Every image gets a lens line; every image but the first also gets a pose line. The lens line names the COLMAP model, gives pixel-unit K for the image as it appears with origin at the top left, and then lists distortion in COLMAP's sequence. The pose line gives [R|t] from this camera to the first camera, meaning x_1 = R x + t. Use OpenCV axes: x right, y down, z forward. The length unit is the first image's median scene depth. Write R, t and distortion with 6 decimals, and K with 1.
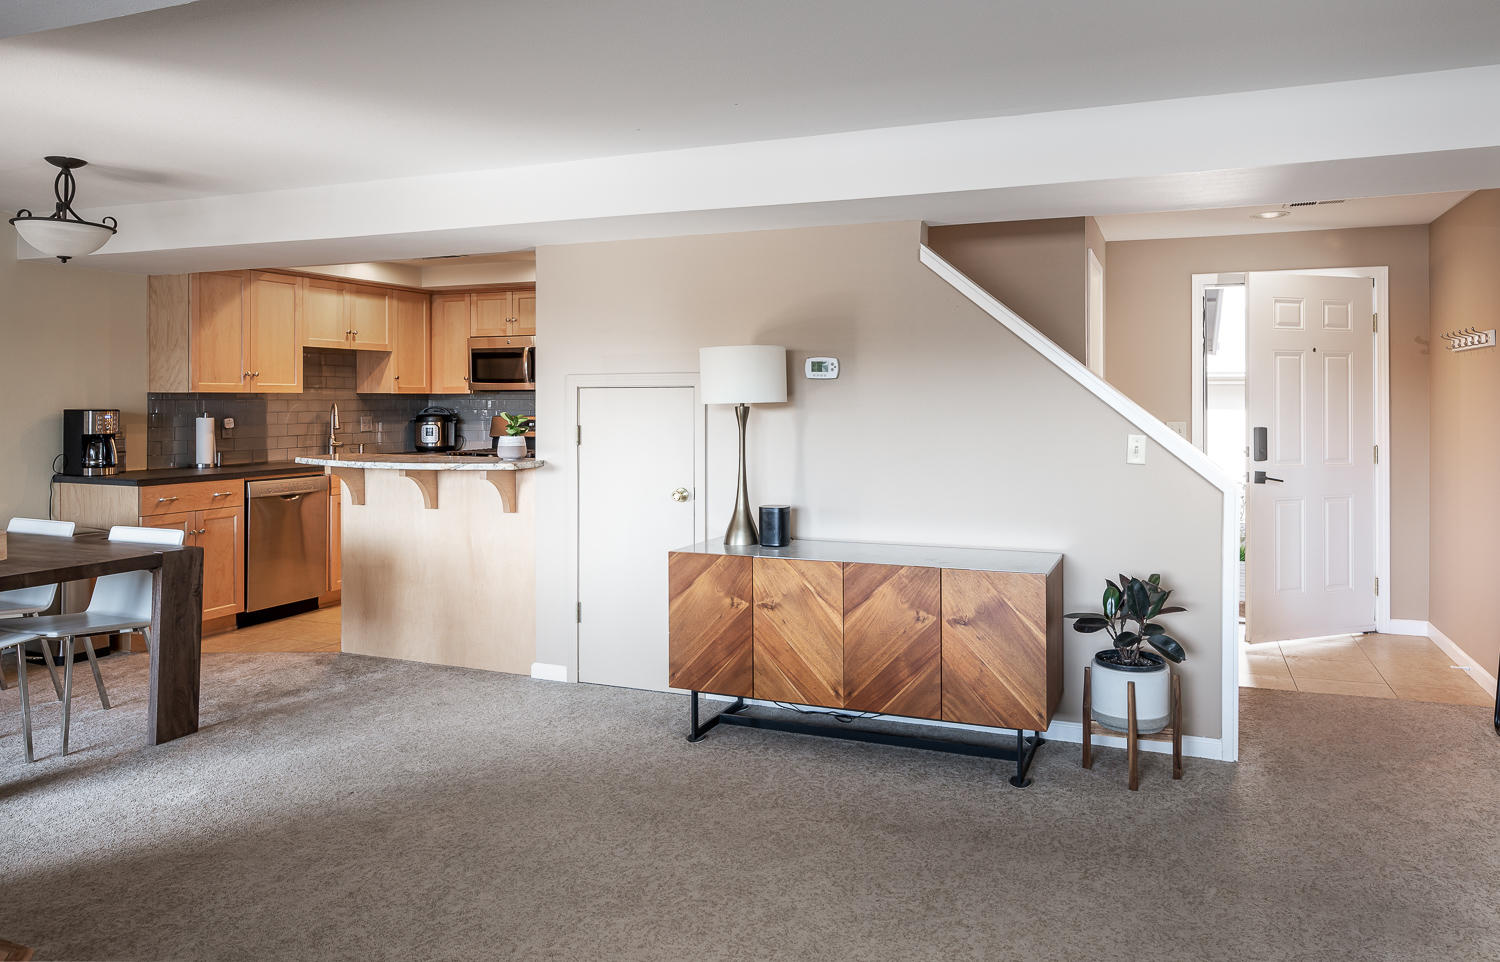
lens RADIAL K [[999.8, 0, 779.3], [0, 999.8, 398.3], [0, 0, 1]] dist [0.000669, -0.000618]
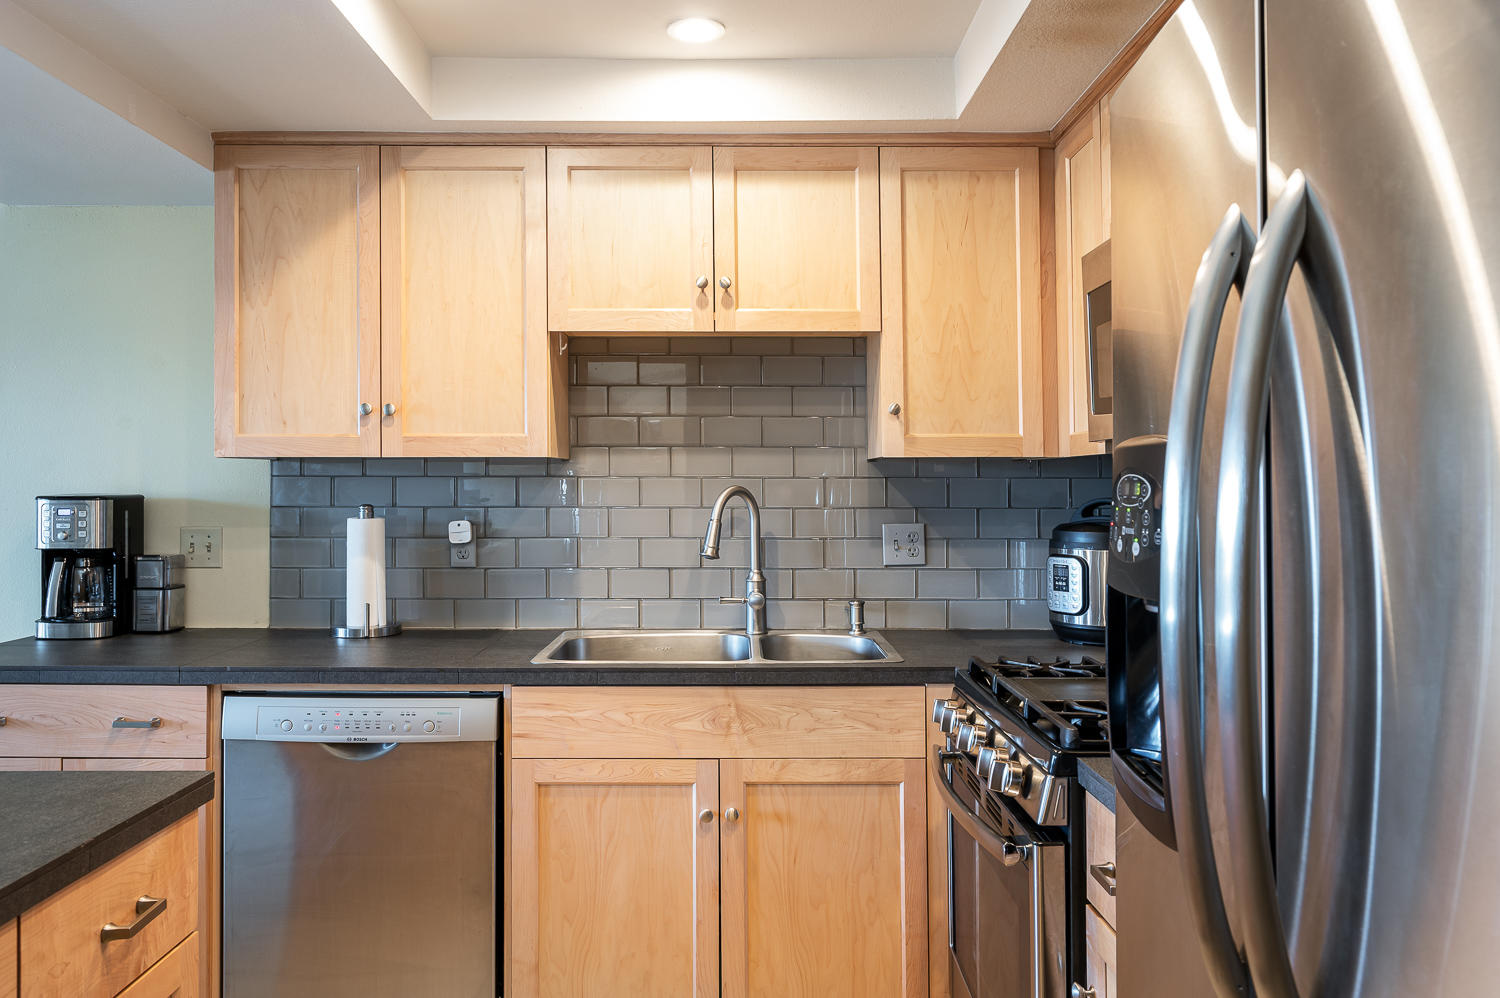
lens RADIAL K [[1124.7, 0, 751.7], [0, 1124.7, 464.2], [0, 0, 1]] dist [-0.009942, -0.001918]
pose [[0.378094, -0.016997, -0.925611, -0.069159], [-0.001384, 0.999820, -0.018926, 0.005348], [0.925766, 0.008437, 0.378003, 0.988168]]
